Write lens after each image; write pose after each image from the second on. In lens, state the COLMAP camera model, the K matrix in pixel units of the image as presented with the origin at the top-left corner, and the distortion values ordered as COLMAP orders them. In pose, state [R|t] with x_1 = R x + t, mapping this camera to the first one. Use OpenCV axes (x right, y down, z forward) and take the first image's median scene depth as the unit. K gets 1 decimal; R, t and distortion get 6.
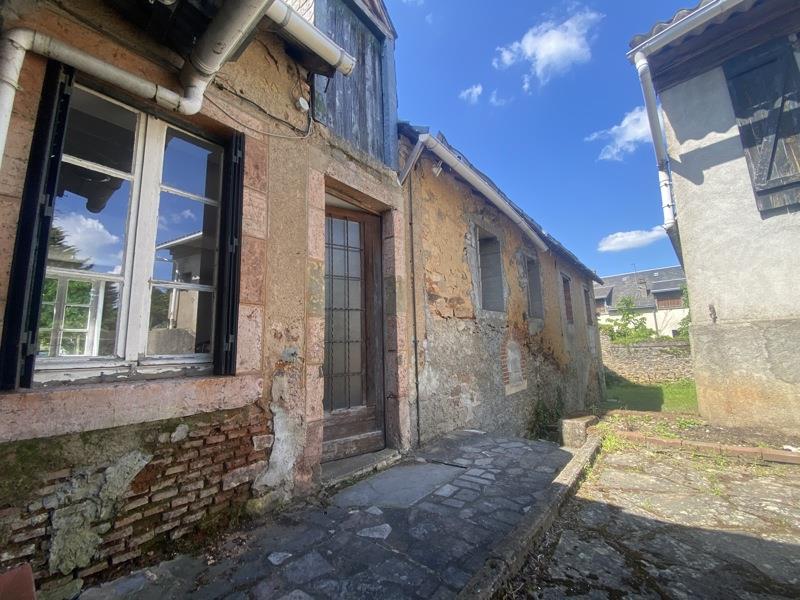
lens RADIAL K [[320.5, 0, 400.0], [0, 320.5, 300.0], [0, 0, 1]] dist [0.021745, -0.020971]
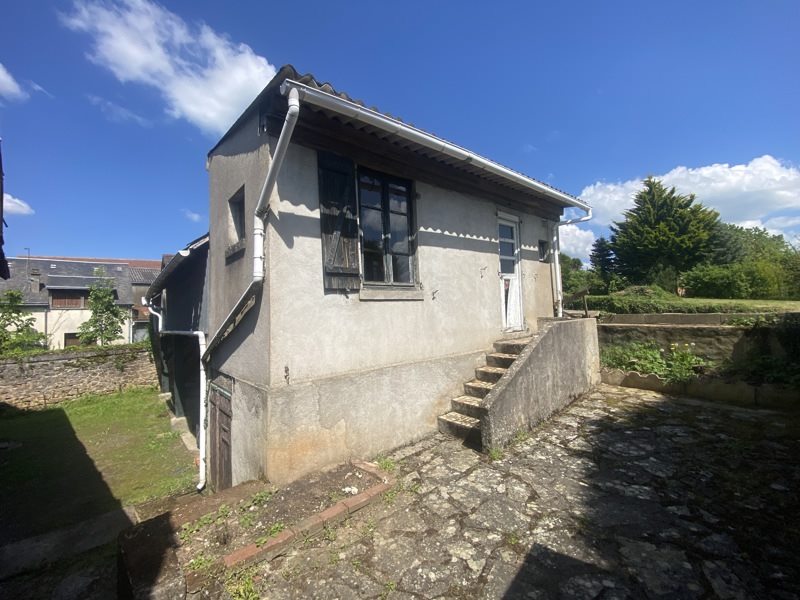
lens RADIAL K [[320.5, 0, 400.0], [0, 320.5, 300.0], [0, 0, 1]] dist [0.021745, -0.020971]
pose [[0.029795, 0.087620, 0.995708, -0.079961], [-0.099823, 0.991431, -0.084257, -0.145430], [-0.994559, -0.096884, 0.038286, 0.606542]]
